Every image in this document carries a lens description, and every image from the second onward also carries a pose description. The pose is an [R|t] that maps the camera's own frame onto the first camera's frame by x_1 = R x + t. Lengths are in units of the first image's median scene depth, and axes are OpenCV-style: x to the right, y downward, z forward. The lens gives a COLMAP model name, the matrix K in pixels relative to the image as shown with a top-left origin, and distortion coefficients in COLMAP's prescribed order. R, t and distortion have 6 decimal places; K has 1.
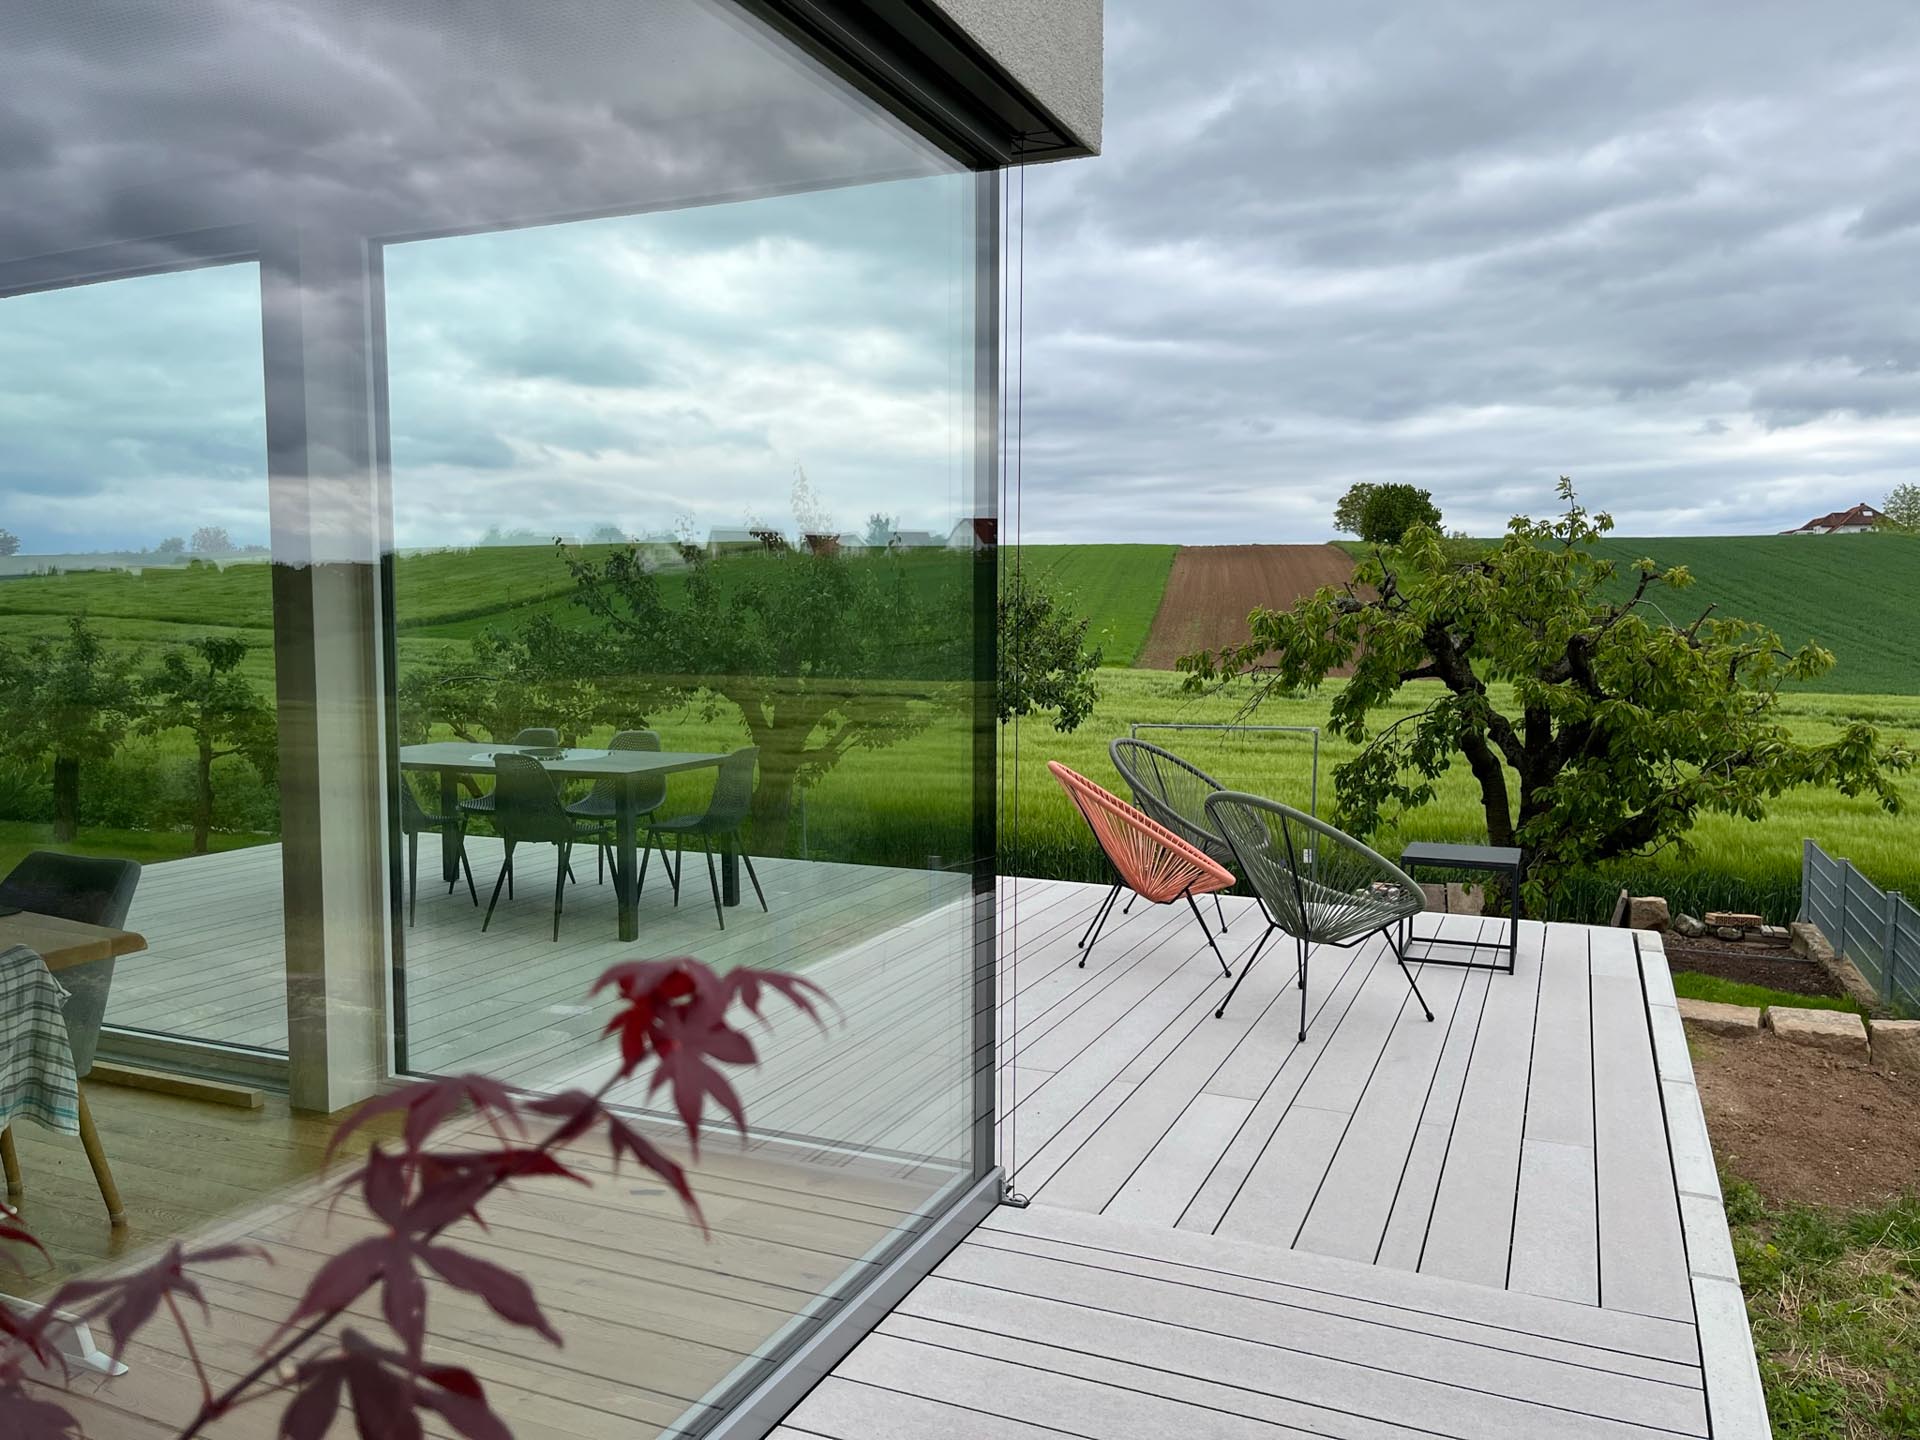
lens RADIAL K [[1446.8, 0, 960.0], [0, 1446.8, 720.0], [0, 0, 1]] dist [0.052510, -0.002705]
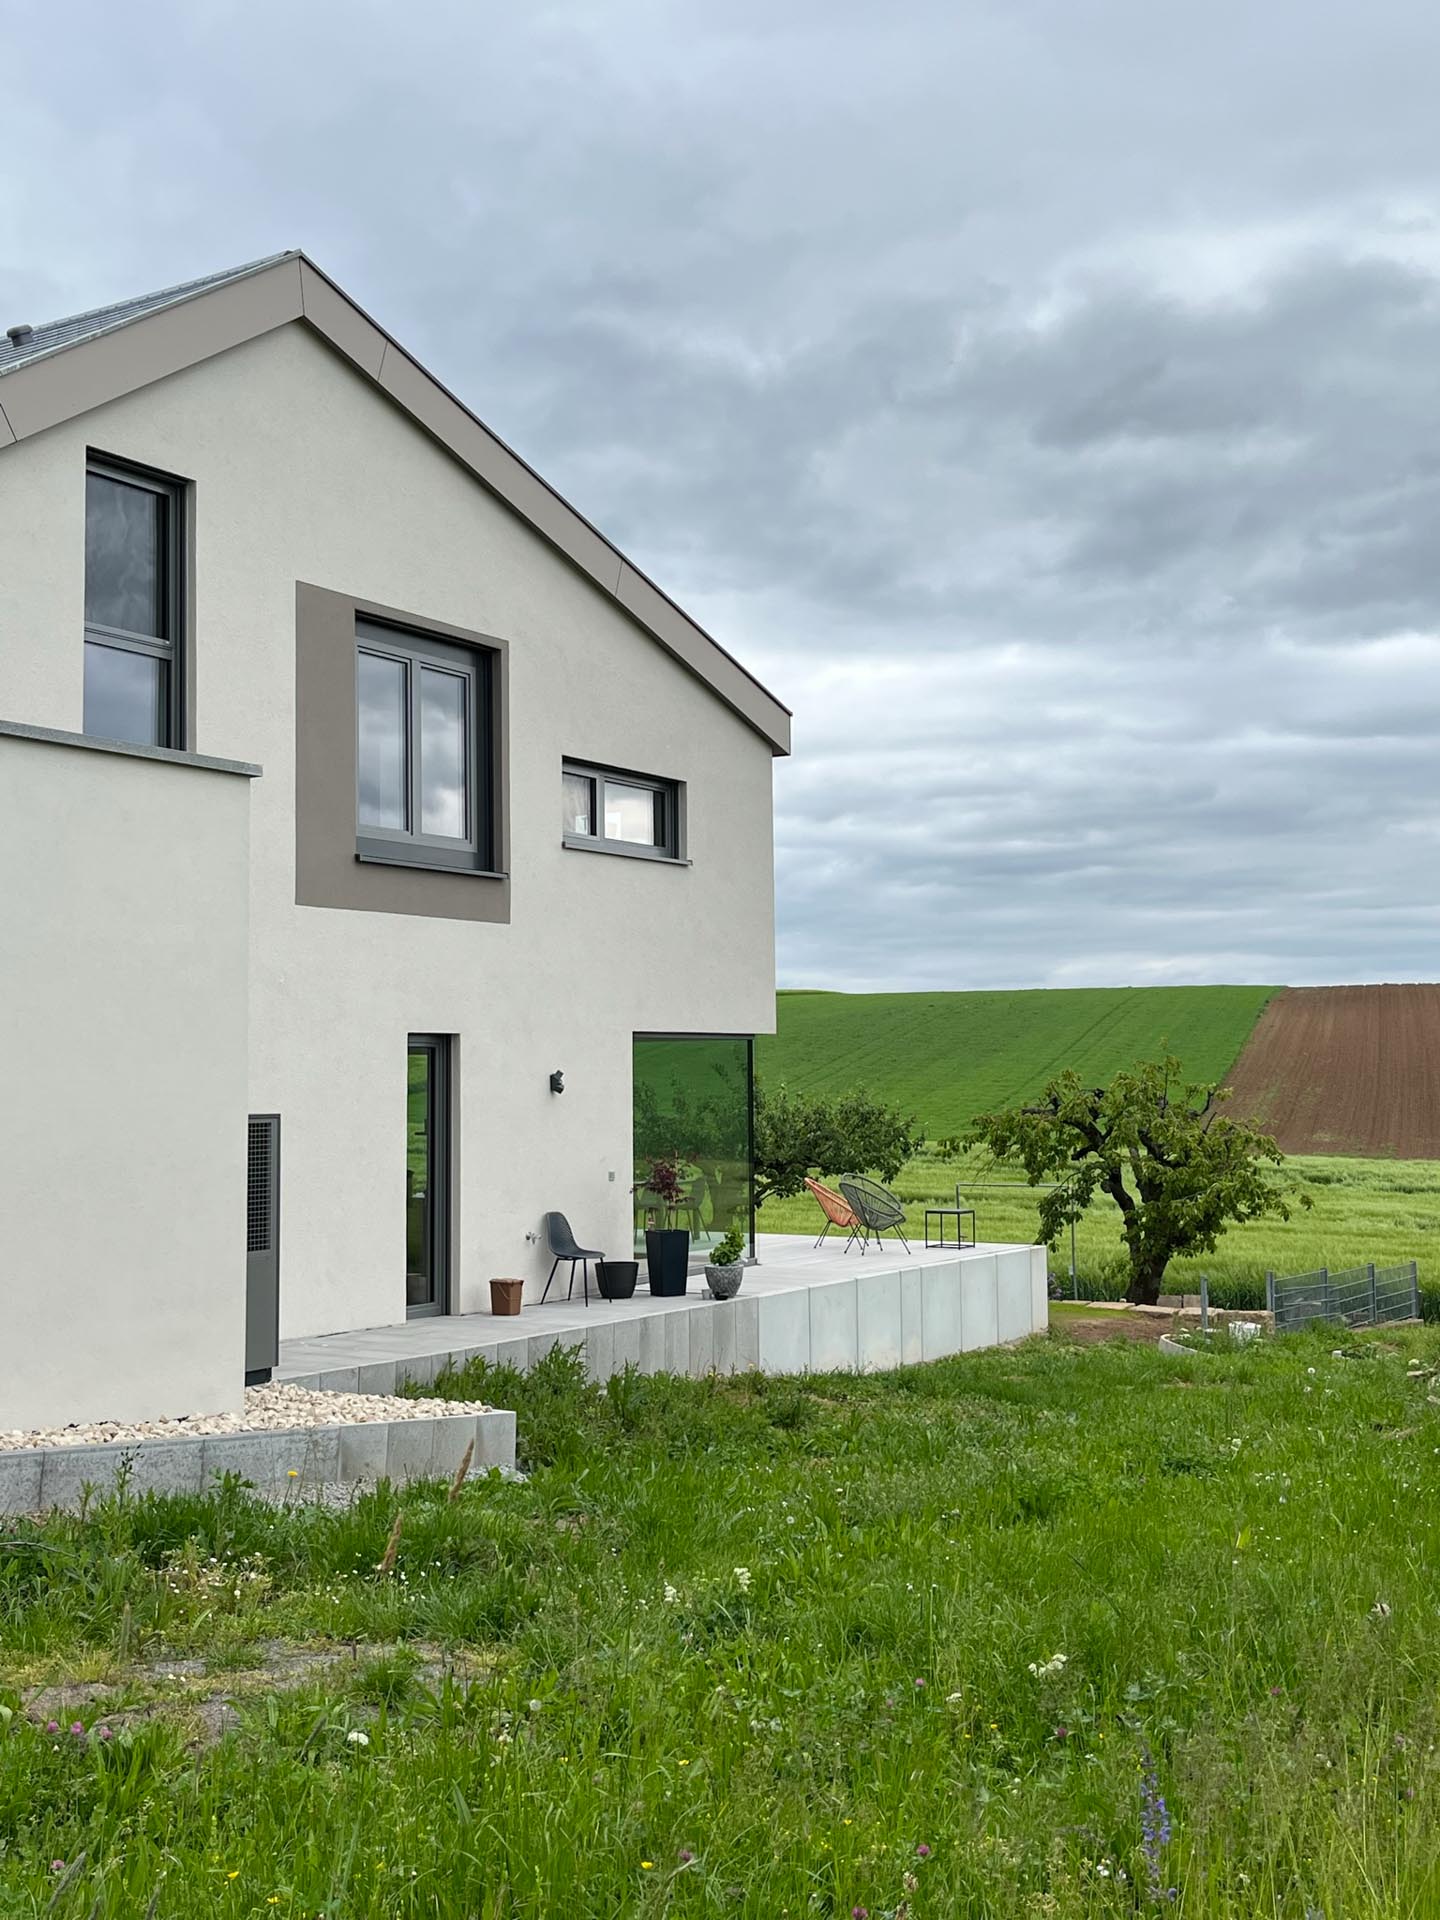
lens RADIAL K [[2089.1, 0, 720.0], [0, 2089.1, 960.0], [0, 0, 1]] dist [0.004709, 0.003210]
pose [[0.990577, -0.018277, -0.135733, 0.020454], [0.000607, 0.991632, -0.129098, 0.006108], [0.136957, 0.127799, 0.982298, -0.142247]]
